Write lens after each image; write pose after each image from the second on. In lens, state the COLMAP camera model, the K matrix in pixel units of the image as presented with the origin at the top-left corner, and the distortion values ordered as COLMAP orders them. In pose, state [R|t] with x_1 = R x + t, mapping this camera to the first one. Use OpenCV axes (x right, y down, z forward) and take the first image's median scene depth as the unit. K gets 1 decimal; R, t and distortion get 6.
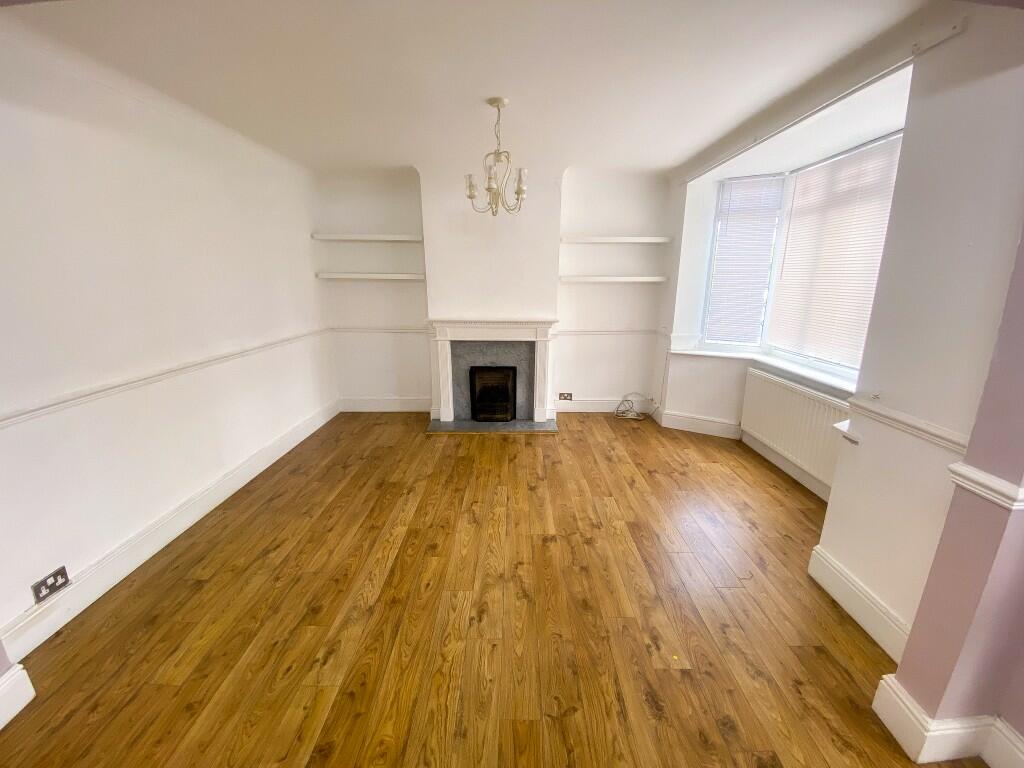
lens RADIAL K [[415.3, 0, 508.7], [0, 415.3, 384.5], [0, 0, 1]] dist [0.021110, -0.021512]
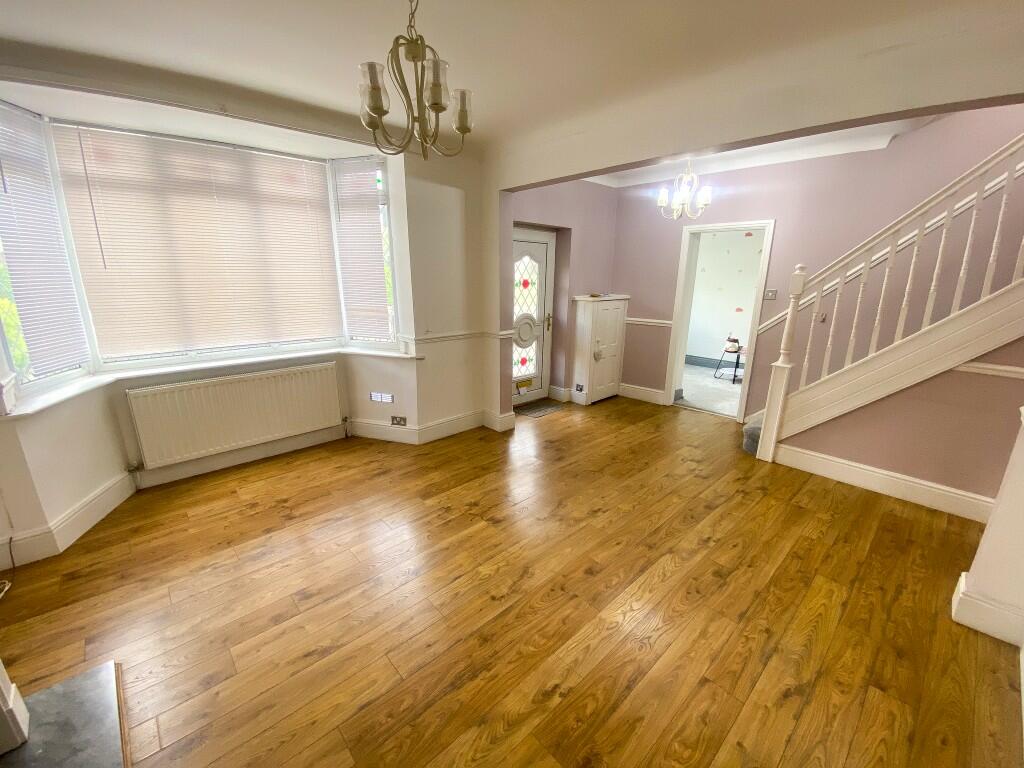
lens RADIAL K [[415.3, 0, 508.7], [0, 415.3, 384.5], [0, 0, 1]] dist [0.021110, -0.021512]
pose [[-0.684239, -0.202661, 0.700533, -0.616380], [0.170061, 0.889783, 0.423515, -0.387591], [-0.709152, 0.408919, -0.574359, 1.488811]]
